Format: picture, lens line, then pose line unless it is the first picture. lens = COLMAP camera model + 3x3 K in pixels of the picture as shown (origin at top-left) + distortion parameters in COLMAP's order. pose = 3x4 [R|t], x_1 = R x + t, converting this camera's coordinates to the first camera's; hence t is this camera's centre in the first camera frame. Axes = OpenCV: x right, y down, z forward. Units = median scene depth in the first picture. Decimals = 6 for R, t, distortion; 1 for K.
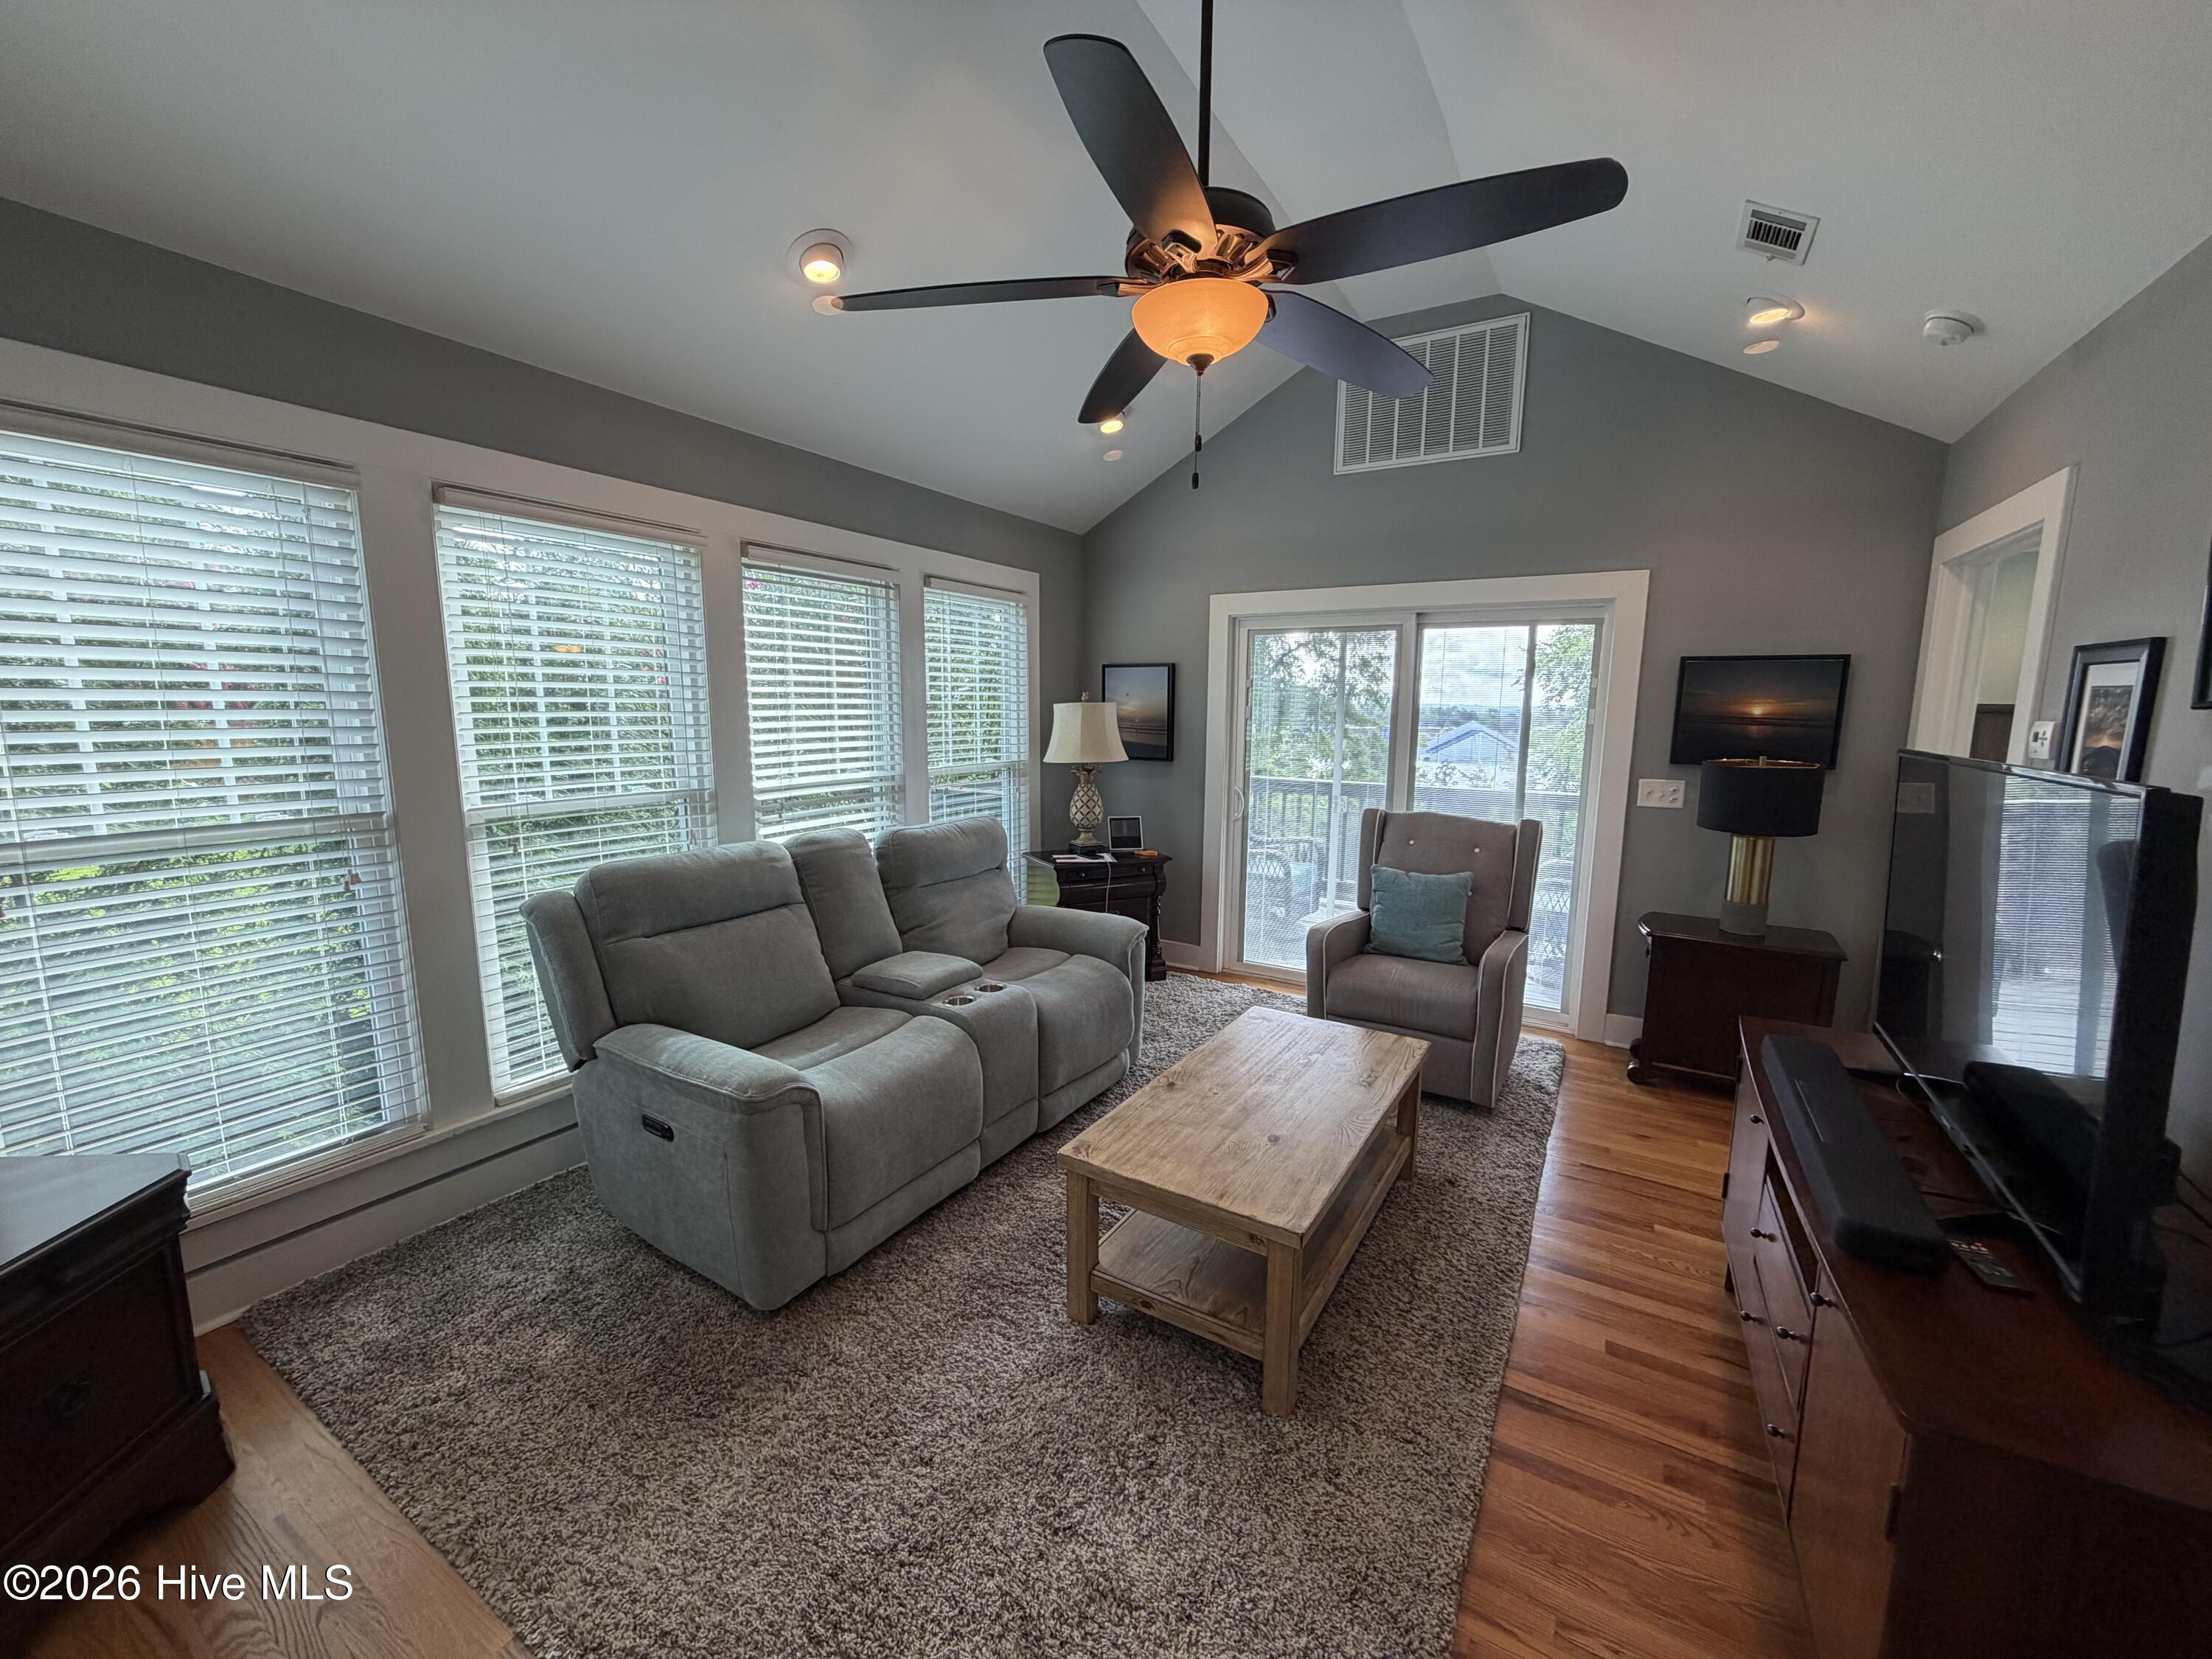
lens RADIAL K [[887.1, 0, 1103.7], [0, 887.1, 828.7], [0, 0, 1]] dist [0.000113, -0.000176]
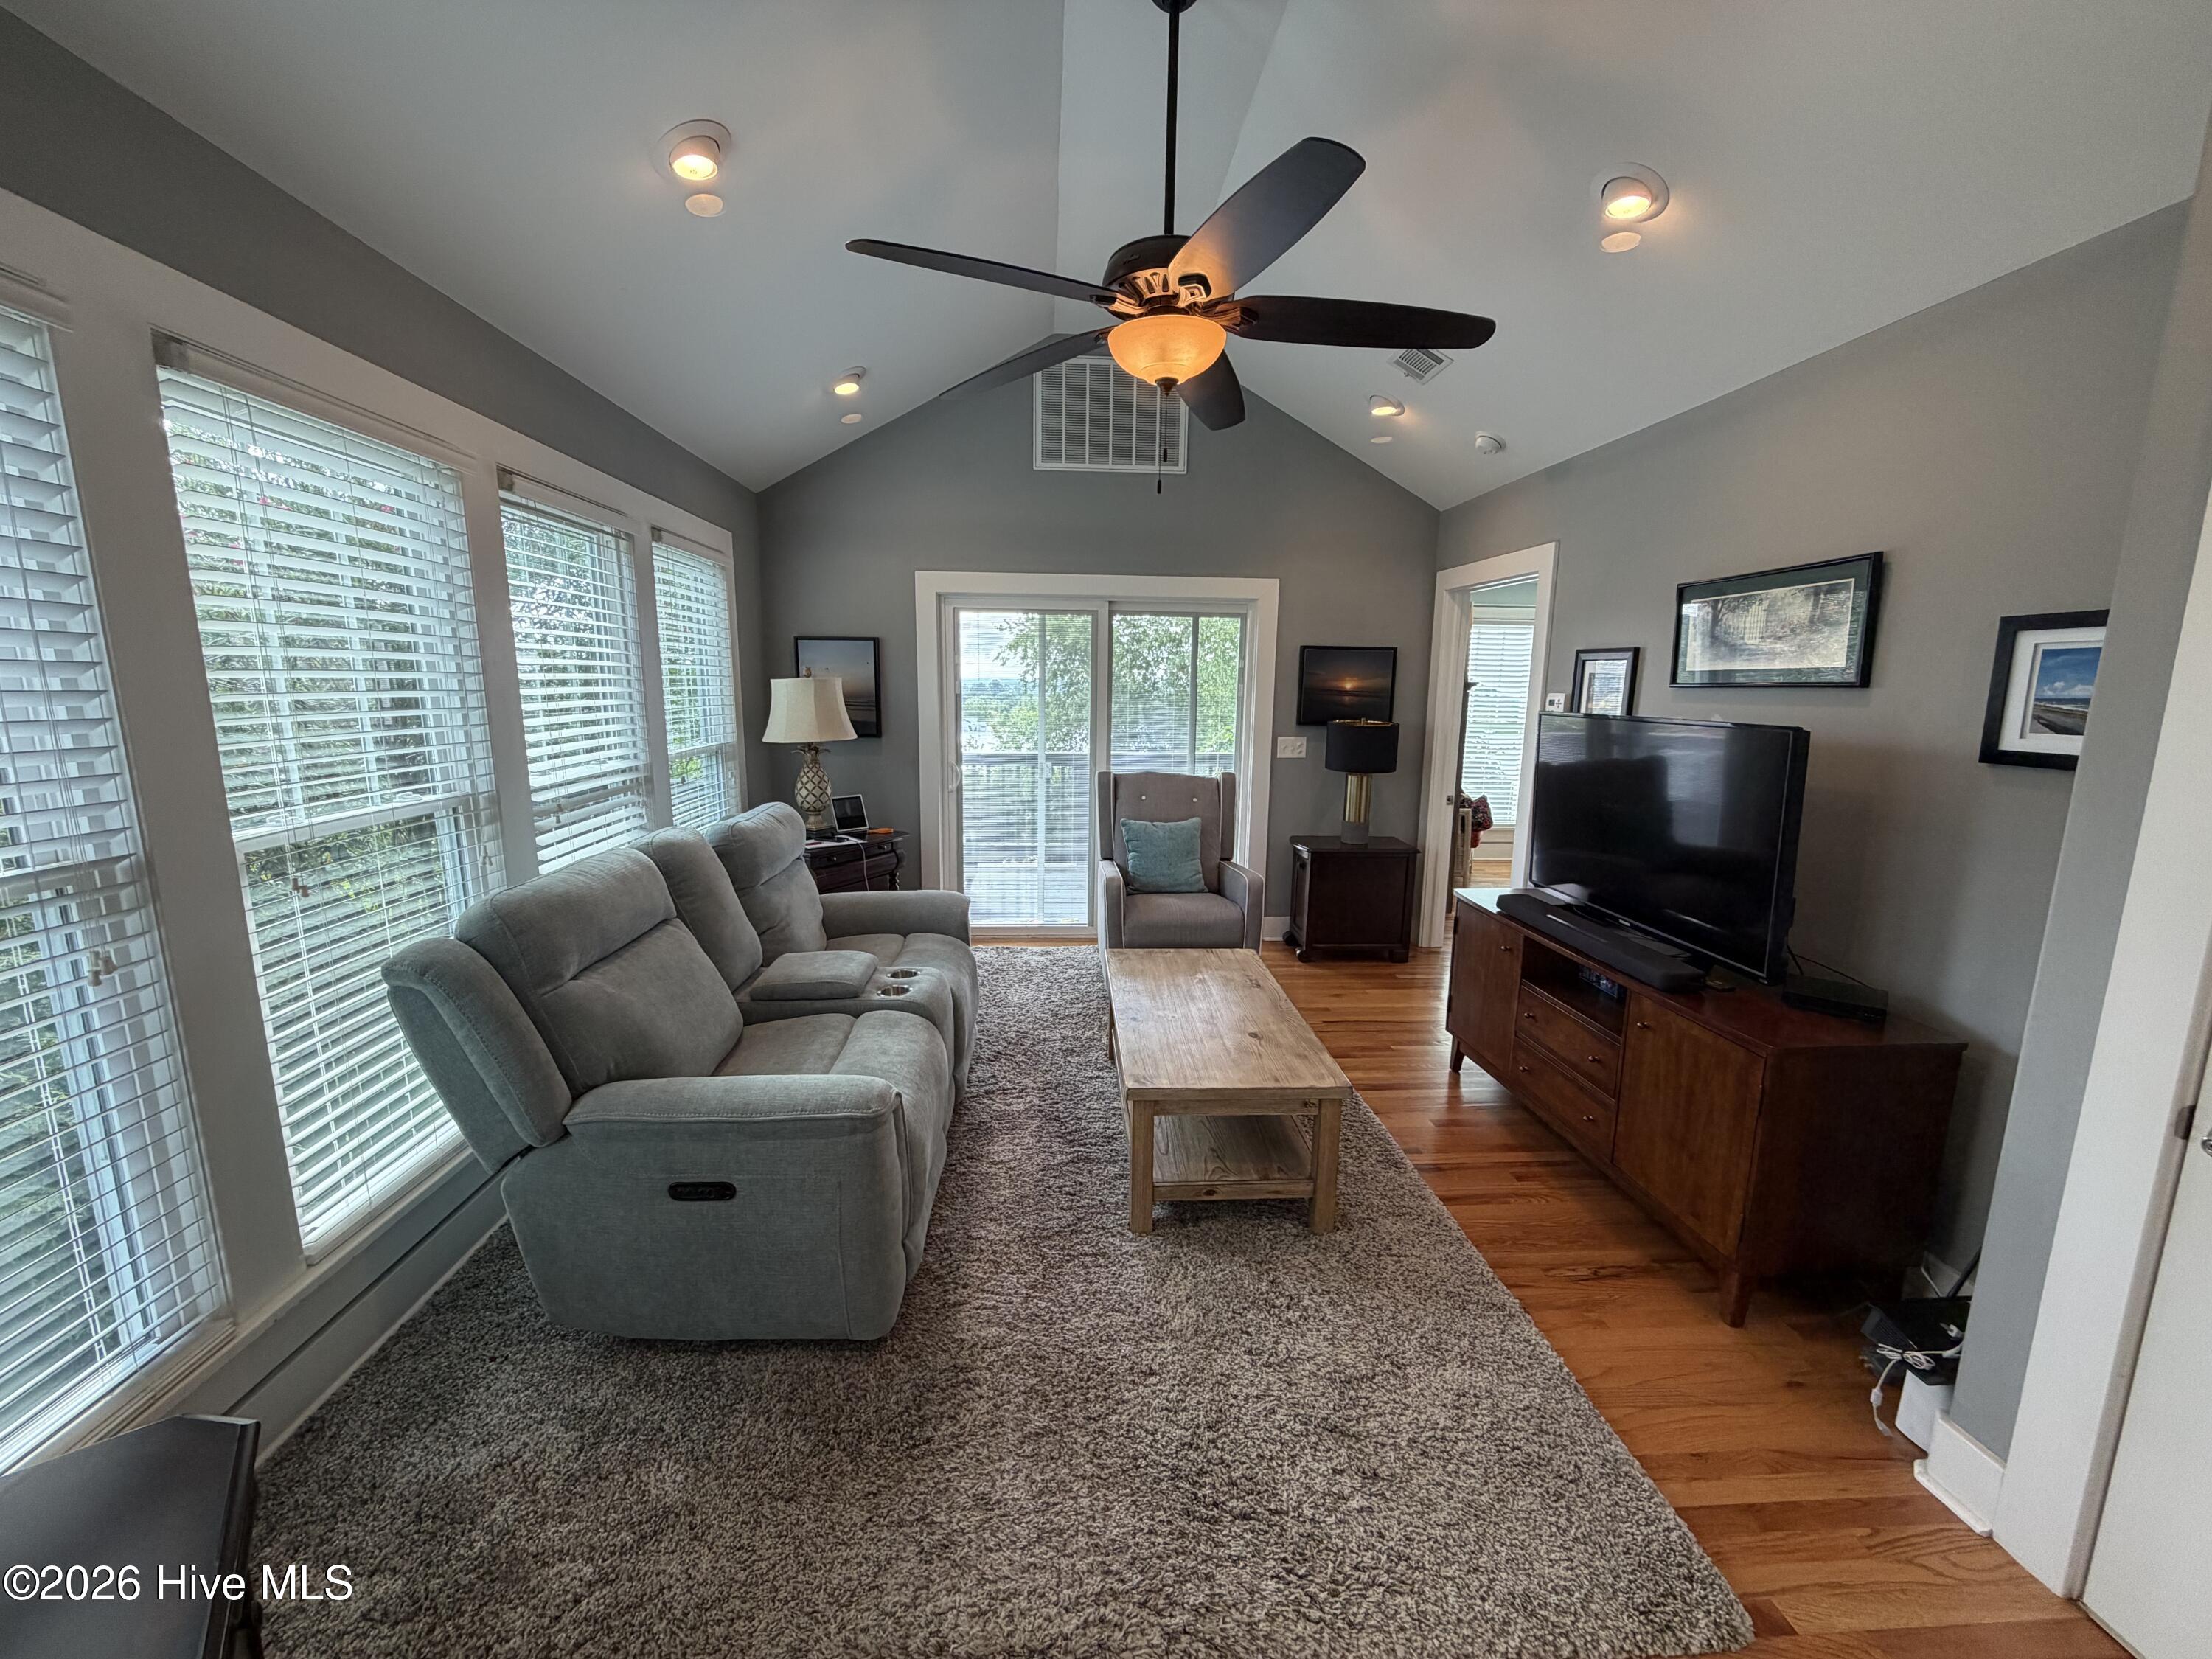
lens RADIAL K [[887.1, 0, 1103.7], [0, 887.1, 828.7], [0, 0, 1]] dist [0.000113, -0.000176]
pose [[0.819693, -0.092610, 0.565267, -0.407385], [0.075275, 0.995701, 0.053972, -0.012850], [-0.567835, -0.001690, 0.823141, 0.062548]]
